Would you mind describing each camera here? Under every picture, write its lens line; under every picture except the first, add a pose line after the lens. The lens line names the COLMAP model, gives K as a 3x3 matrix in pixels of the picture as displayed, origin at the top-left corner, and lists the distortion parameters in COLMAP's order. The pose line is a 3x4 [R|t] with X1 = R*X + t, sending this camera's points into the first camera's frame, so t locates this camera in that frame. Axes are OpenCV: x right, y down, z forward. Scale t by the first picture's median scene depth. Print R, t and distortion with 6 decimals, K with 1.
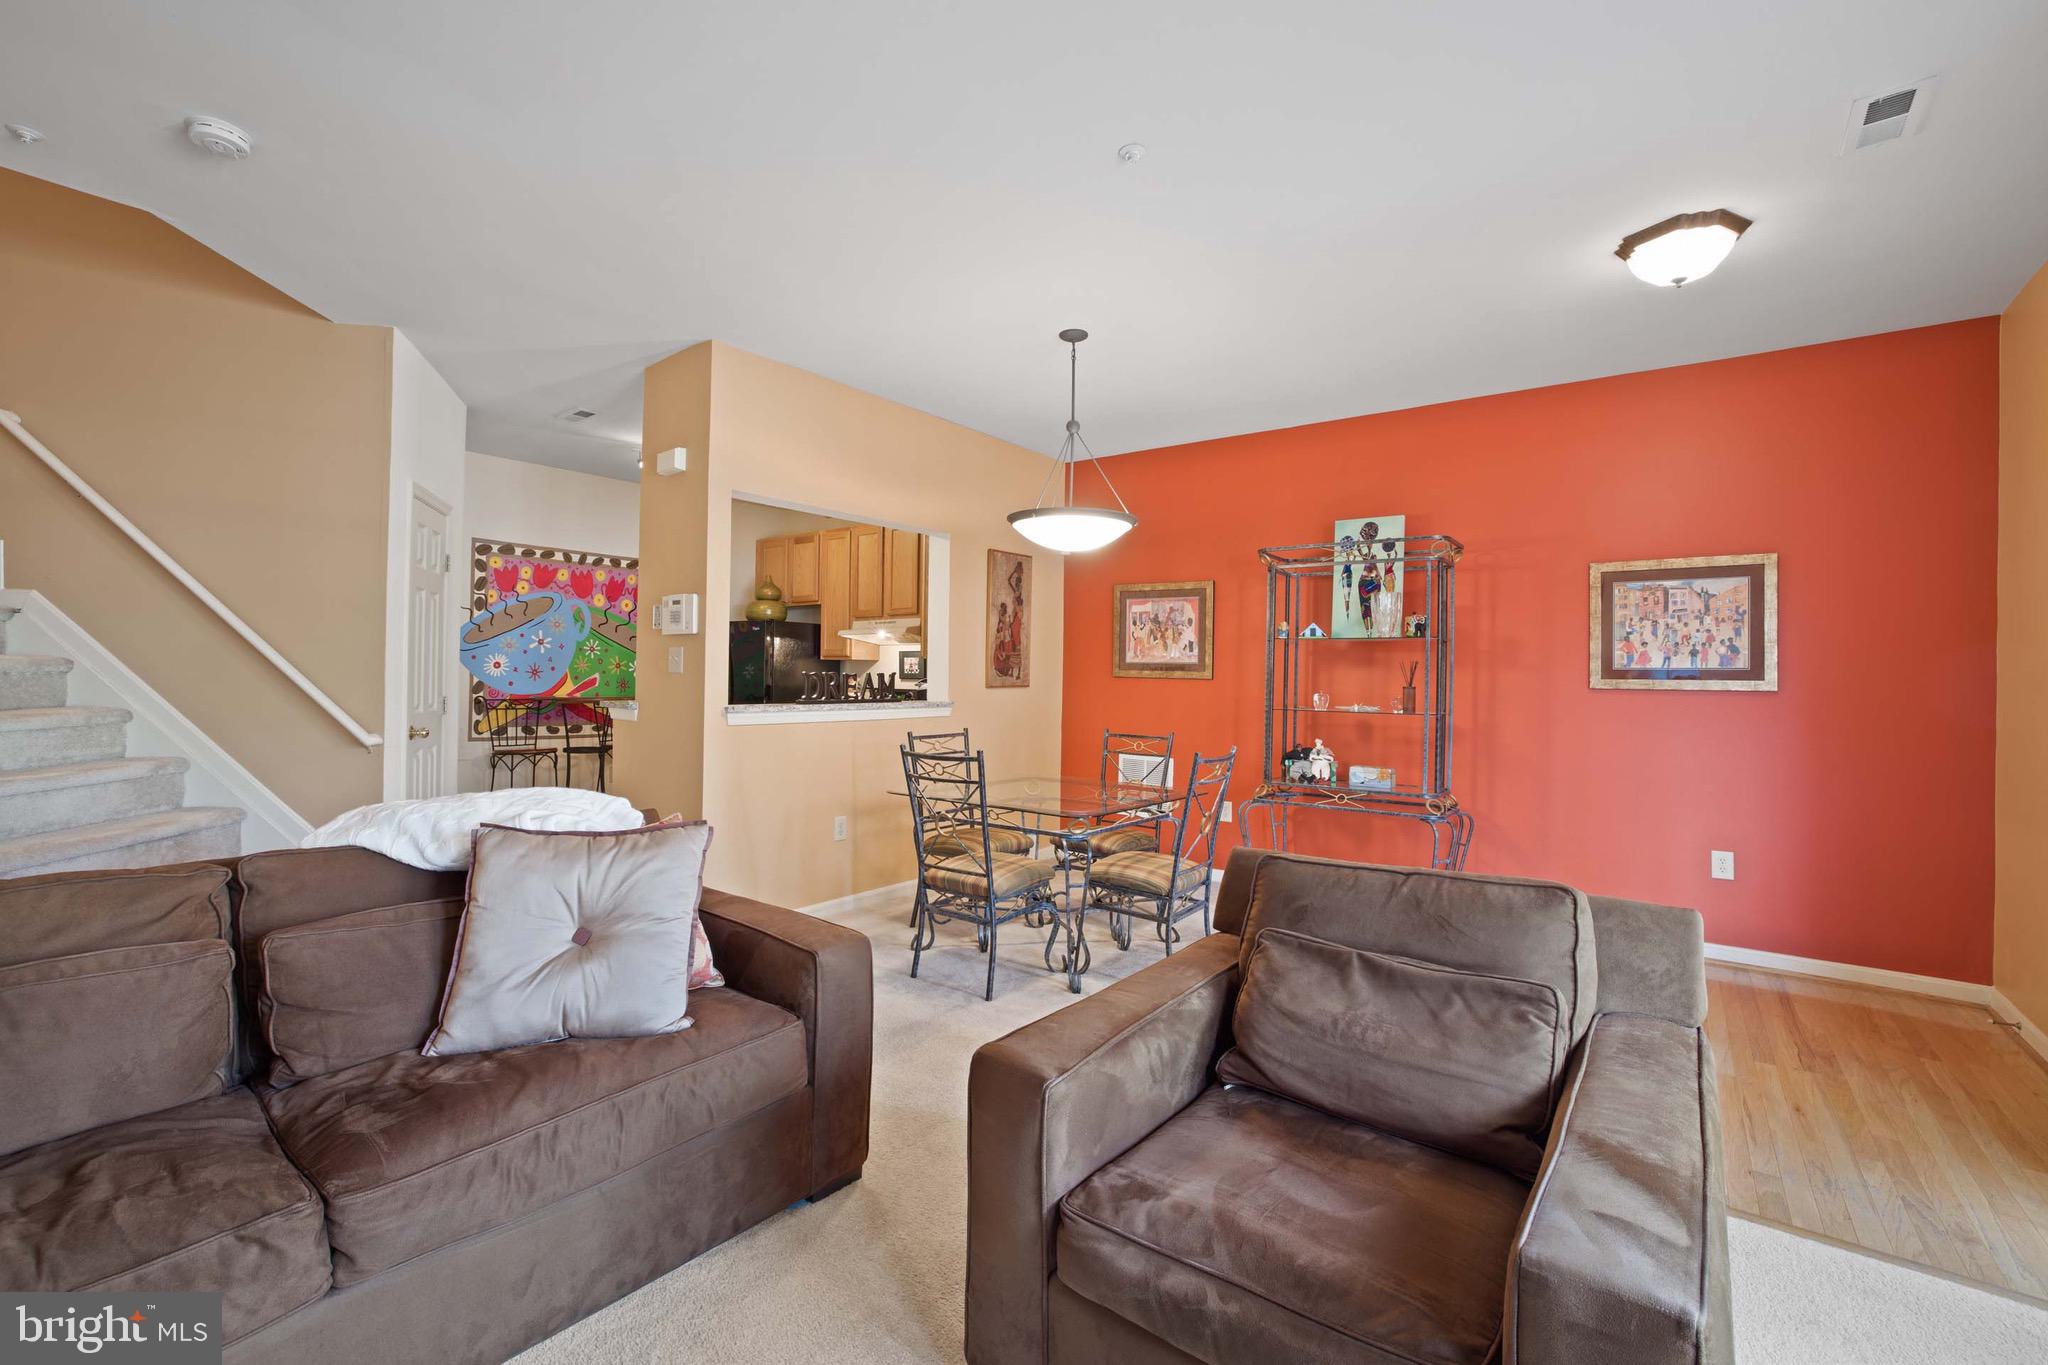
lens RADIAL K [[883.9, 0, 1020.3], [0, 883.9, 671.4], [0, 0, 1]] dist [-0.011324, 0.001059]
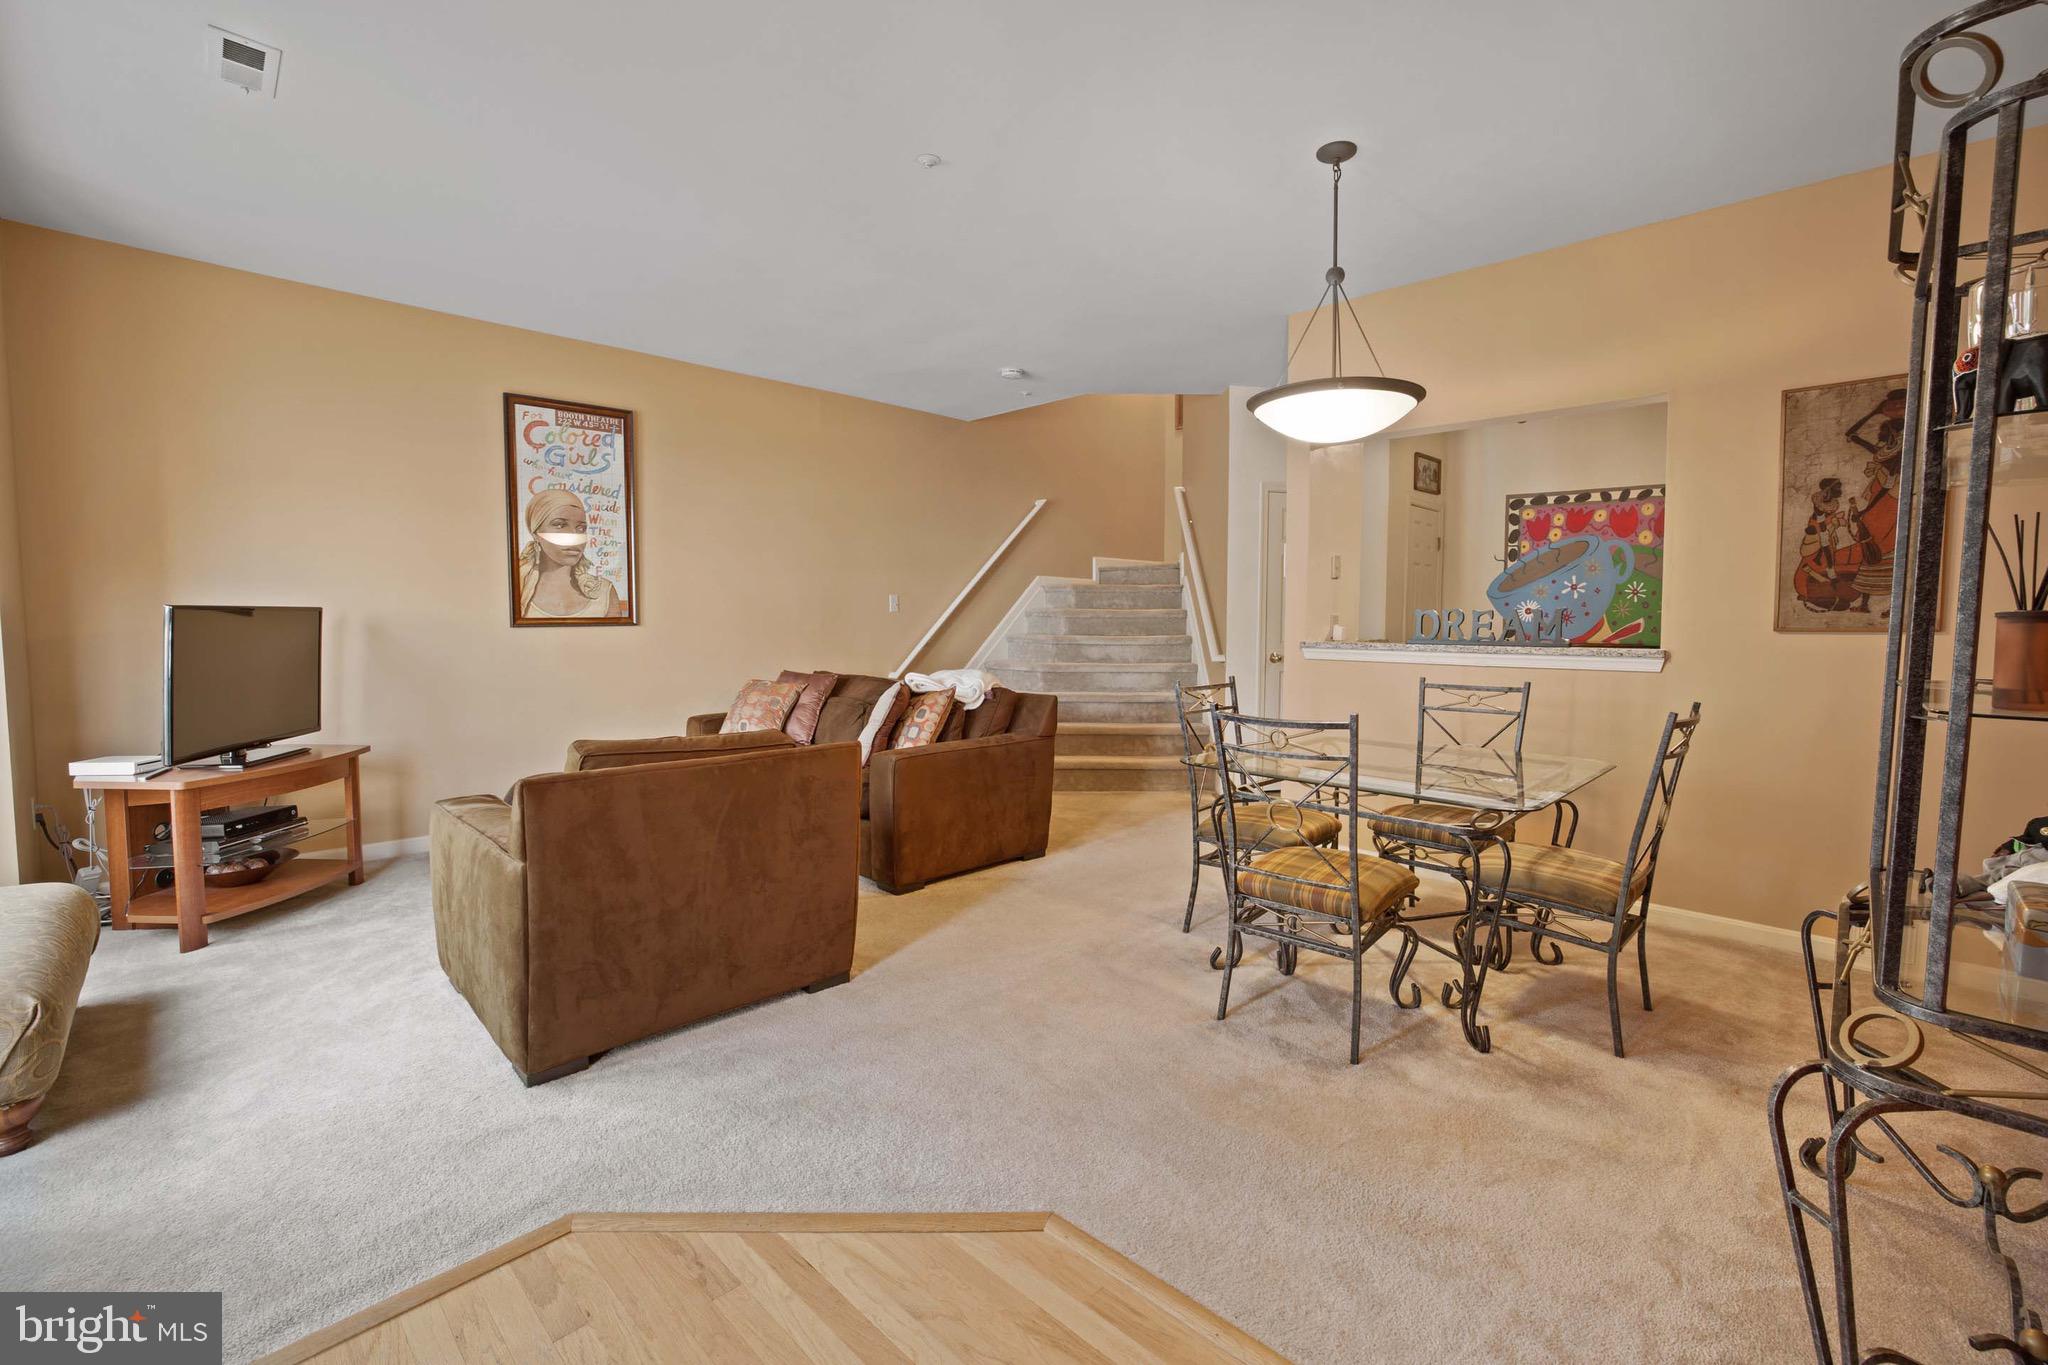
lens RADIAL K [[883.9, 0, 1022.7], [0, 883.9, 666.2], [0, 0, 1]] dist [-0.011324, 0.001059]
pose [[-0.103928, 0.041131, -0.993734, 0.575977], [-0.002577, 0.999130, 0.041624, 0.018064], [0.994581, 0.006887, -0.103732, 0.545330]]
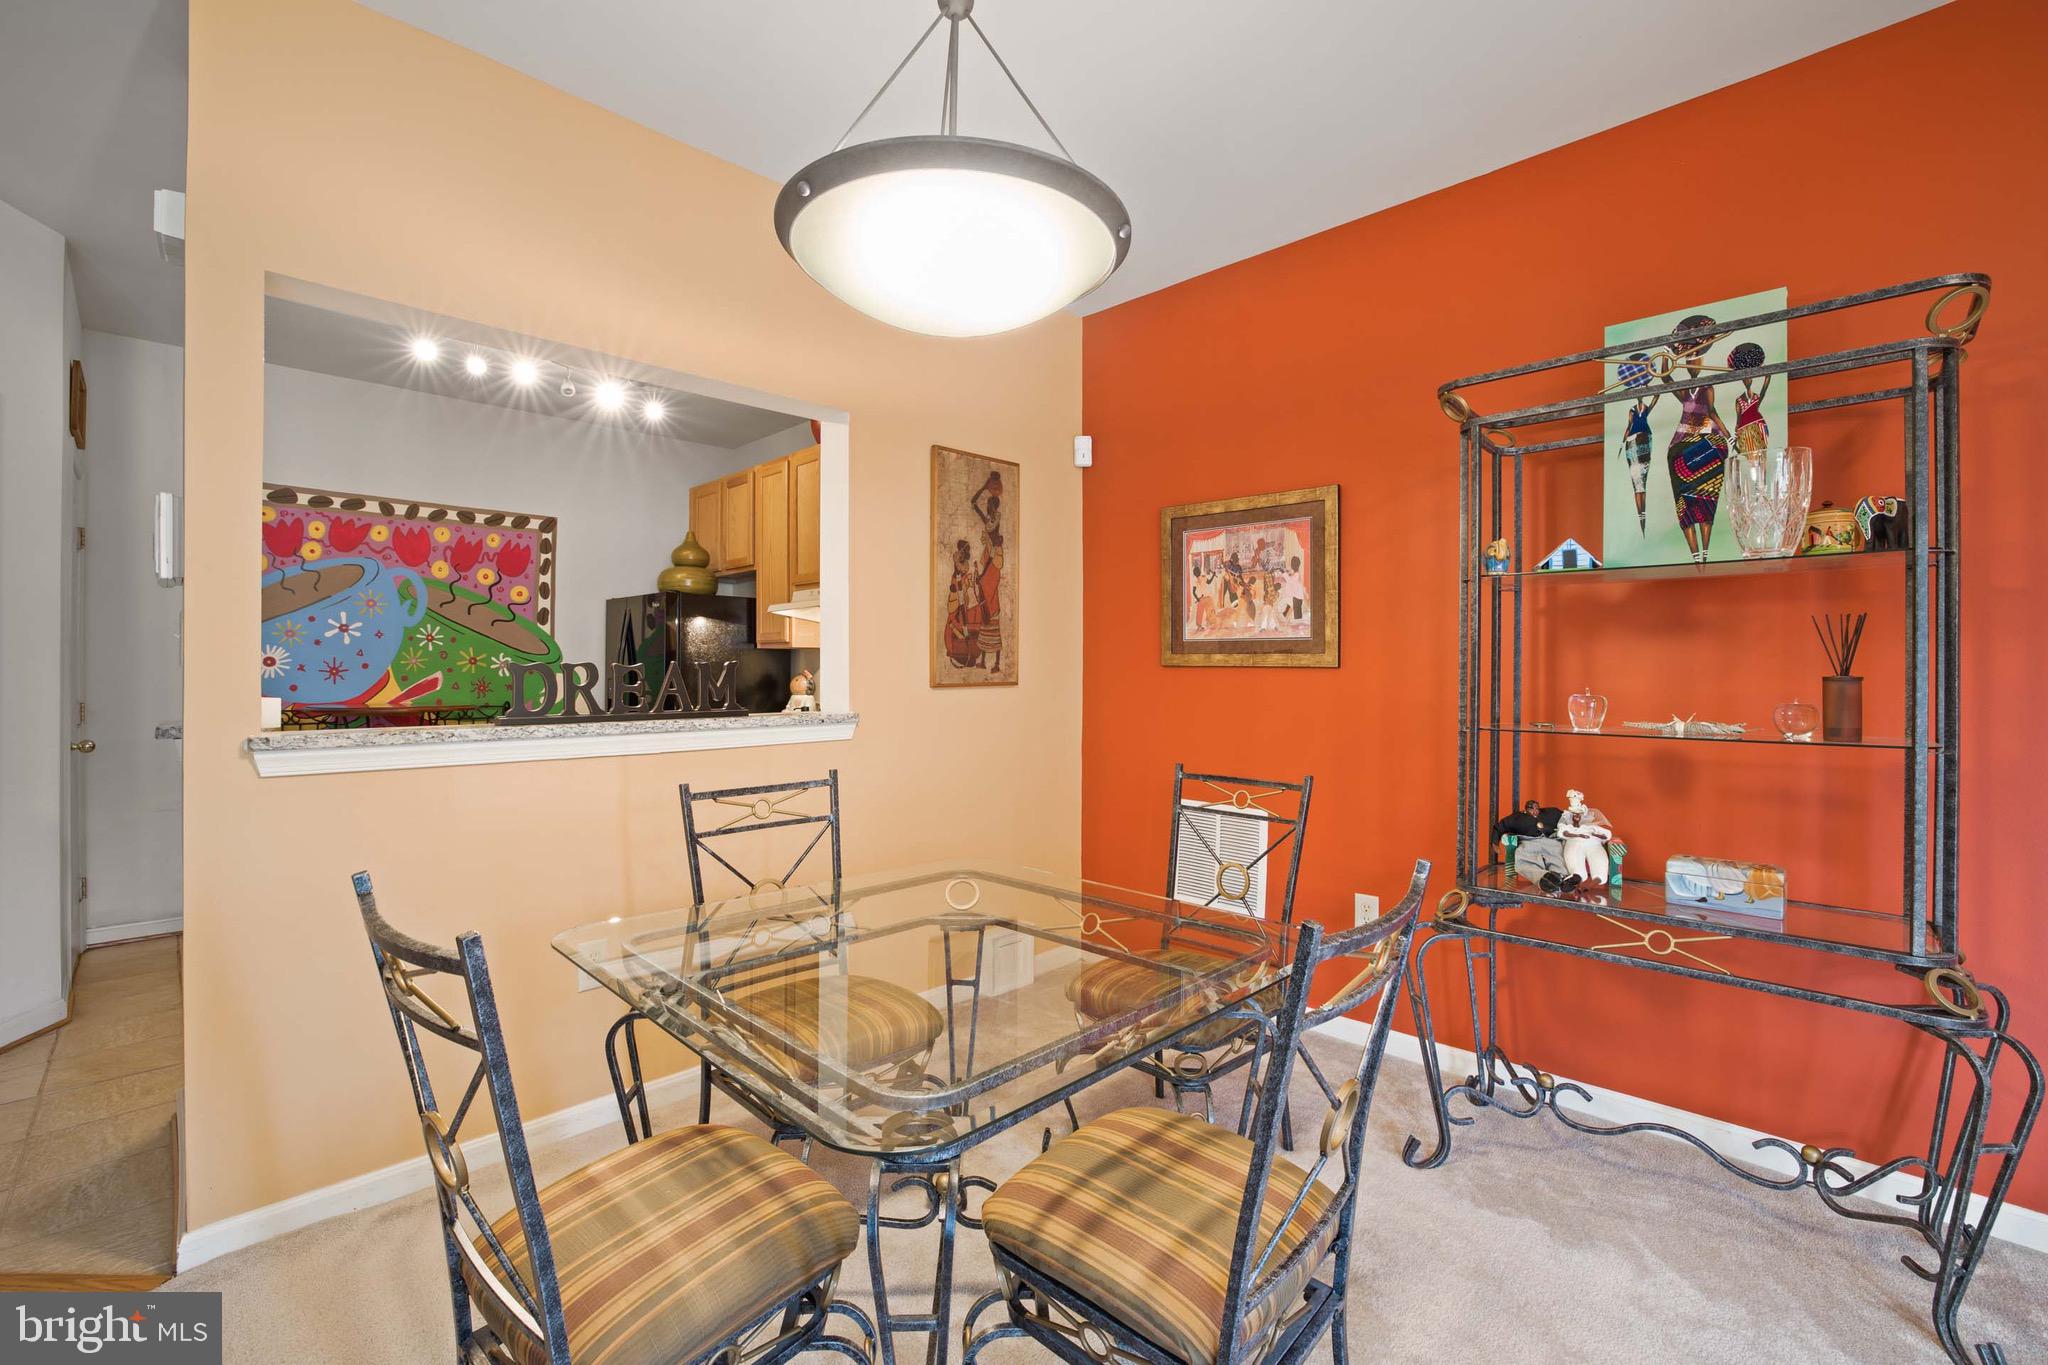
lens RADIAL K [[883.9, 0, 1019.1], [0, 883.9, 665.9], [0, 0, 1]] dist [-0.011324, 0.001059]
pose [[0.991271, -0.013947, -0.131099, 0.090845], [0.013752, 0.999903, -0.002393, 0.006257], [0.131119, 0.000570, 0.991366, 0.423615]]
